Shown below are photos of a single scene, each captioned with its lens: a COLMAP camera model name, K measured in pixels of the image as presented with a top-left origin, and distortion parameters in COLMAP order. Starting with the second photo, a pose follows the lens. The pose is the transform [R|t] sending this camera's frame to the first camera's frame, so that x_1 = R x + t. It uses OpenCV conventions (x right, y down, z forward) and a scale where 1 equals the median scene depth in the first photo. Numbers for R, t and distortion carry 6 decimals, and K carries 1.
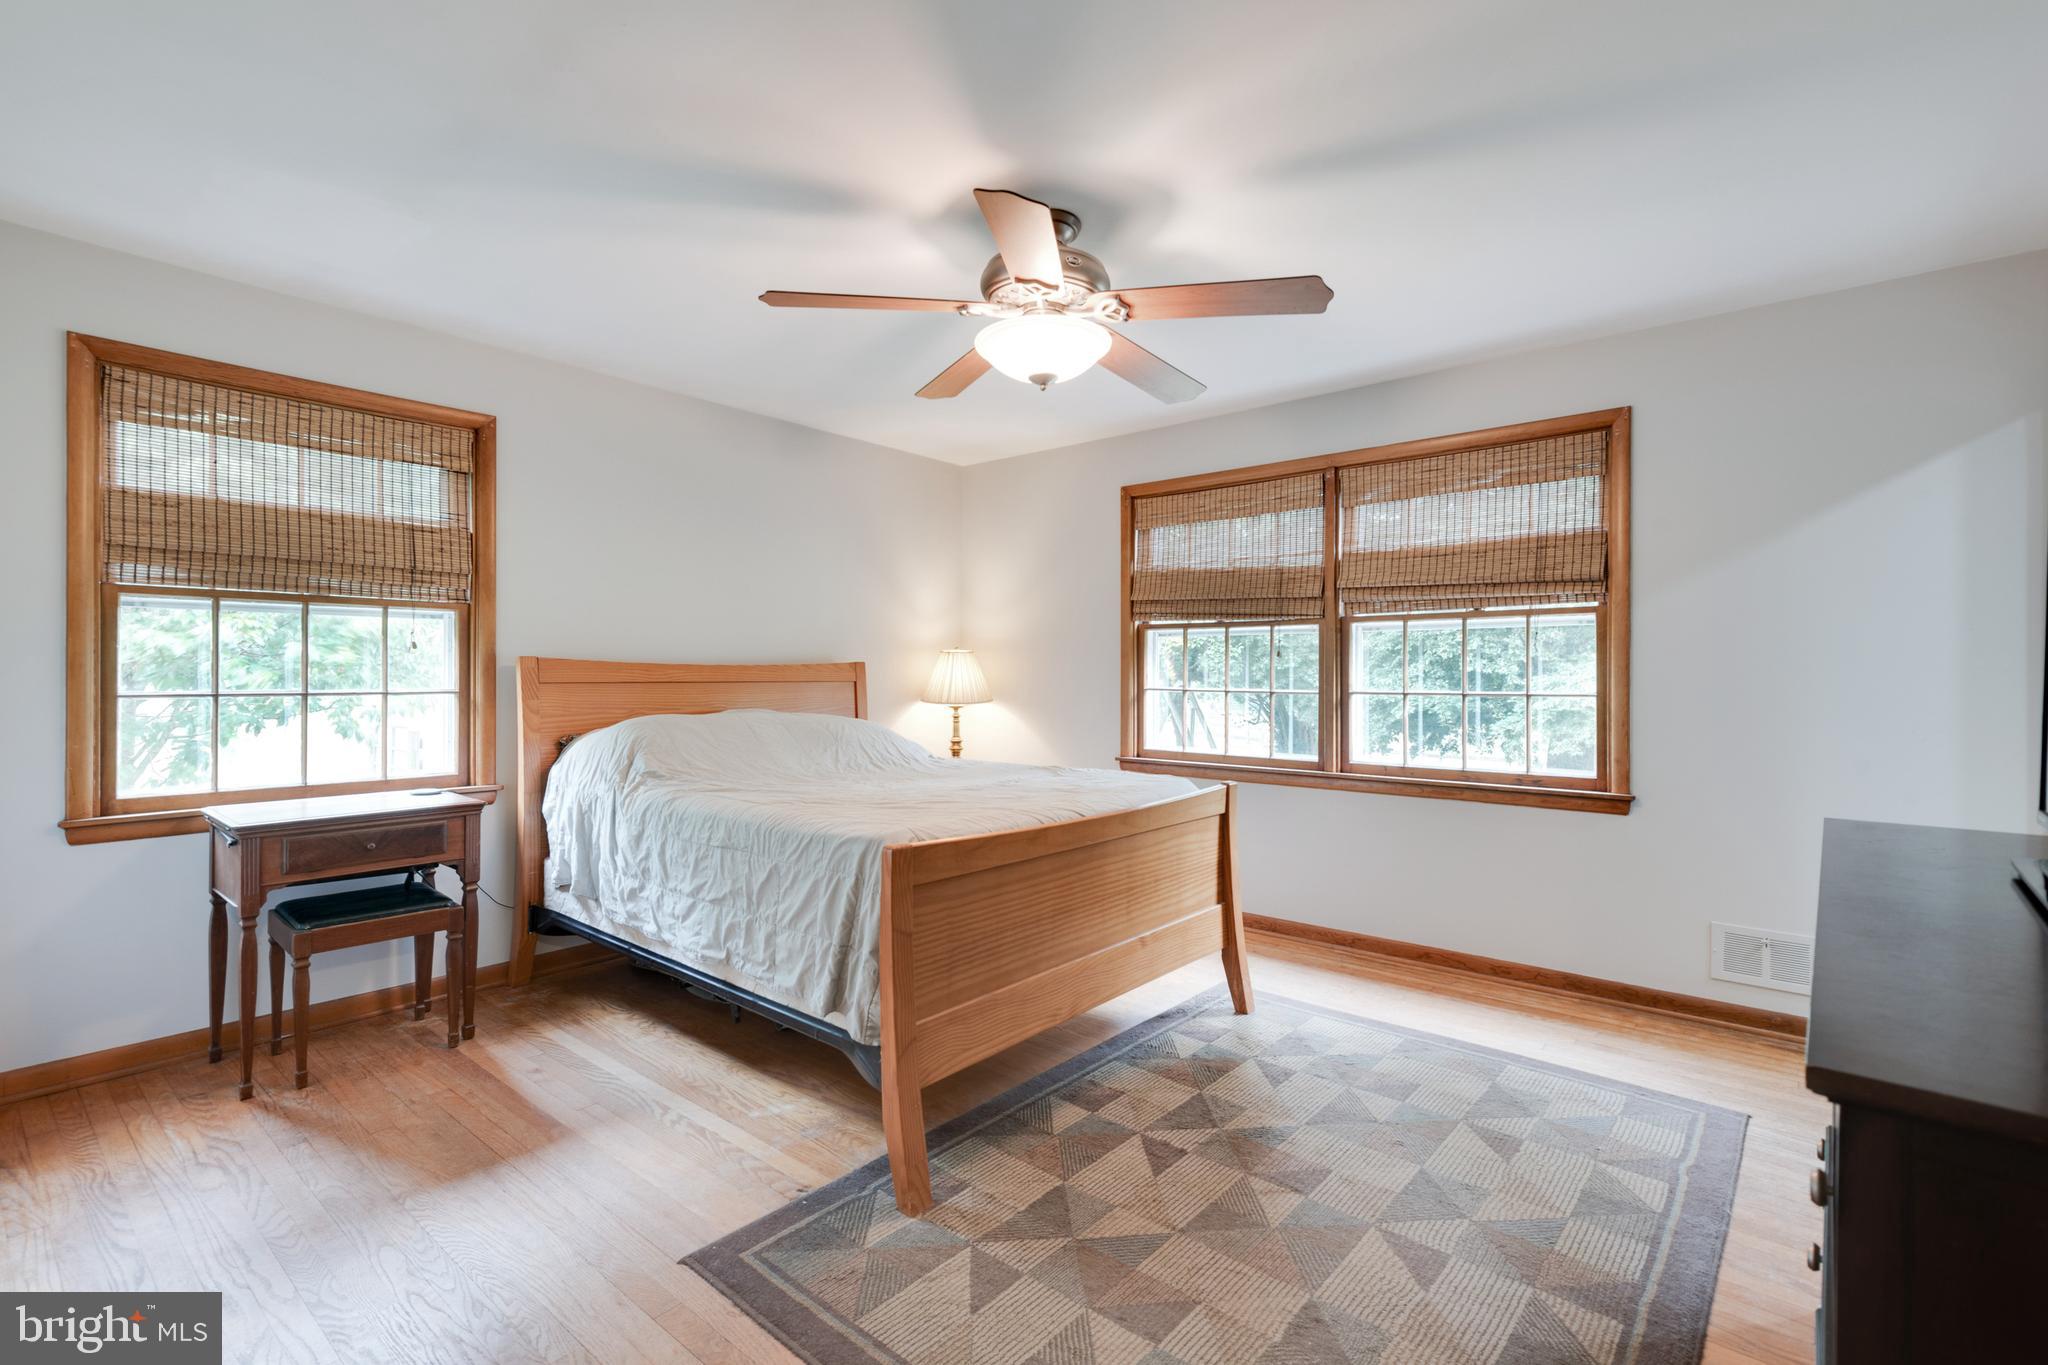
lens RADIAL K [[946.5, 0, 1027.0], [0, 946.5, 671.0], [0, 0, 1]] dist [0.007363, -0.000143]
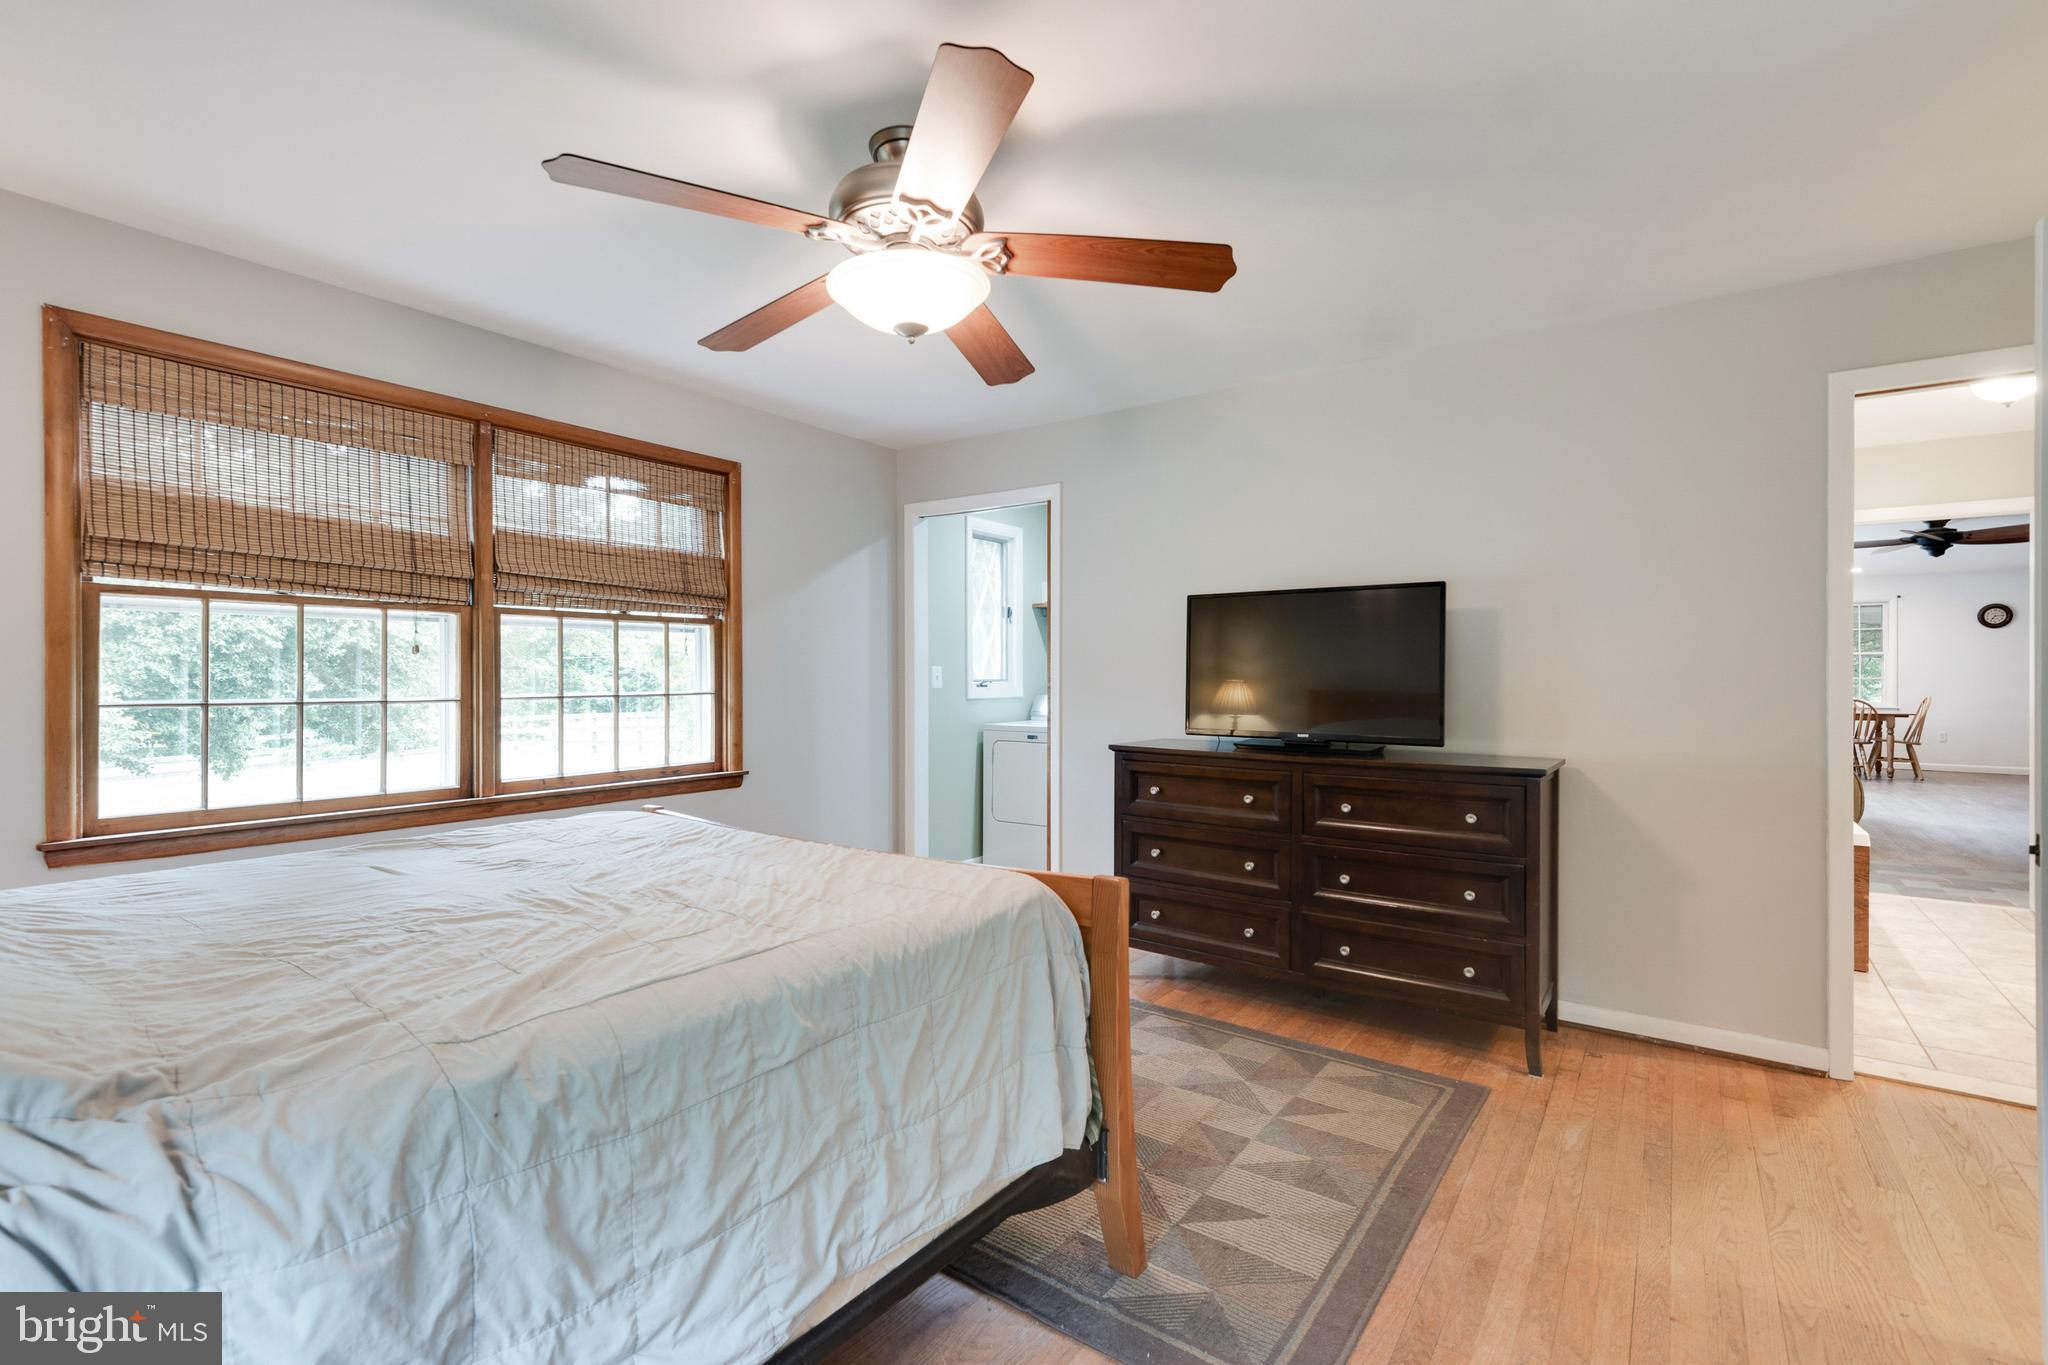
lens RADIAL K [[915.0, 0, 1020.0], [0, 915.0, 679.0], [0, 0, 1]] dist [0.011177, 0.000078]
pose [[-0.083028, -0.007621, 0.996518, -0.666399], [-0.008106, 0.999943, 0.006972, -0.004034], [-0.996514, -0.007499, -0.083085, 0.795900]]
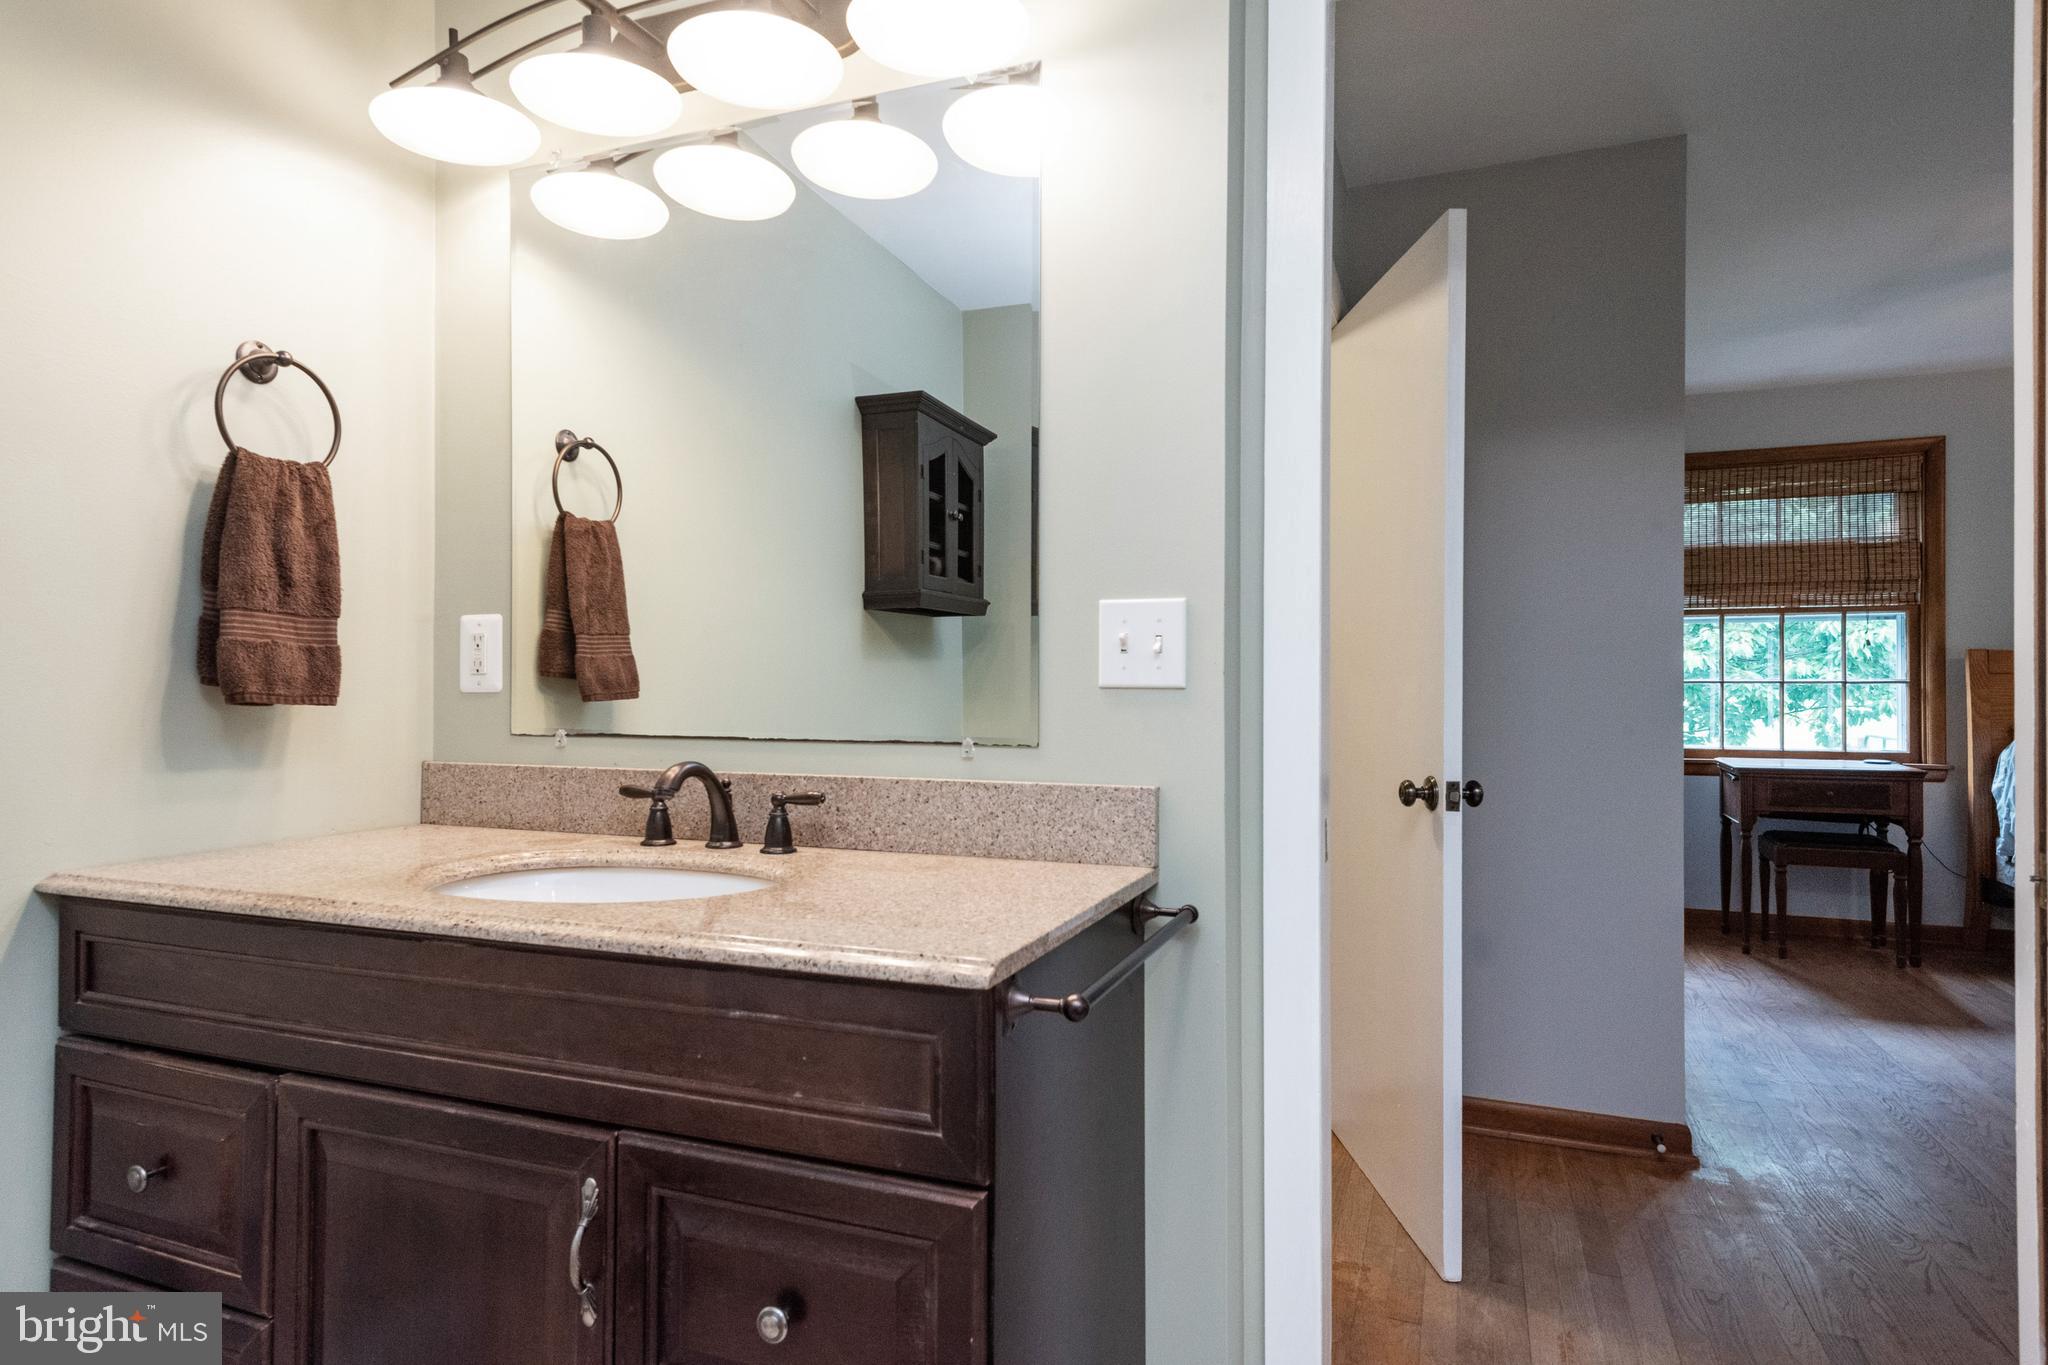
lens RADIAL K [[1126.4, 0, 1033.6], [0, 1126.4, 684.2], [0, 0, 1]] dist [0.064984, -0.043440]
pose [[0.331615, -0.006564, -0.943392, 0.416087], [0.003582, 0.999977, -0.005699, 0.032928], [0.943408, -0.001489, 0.331631, -0.529779]]
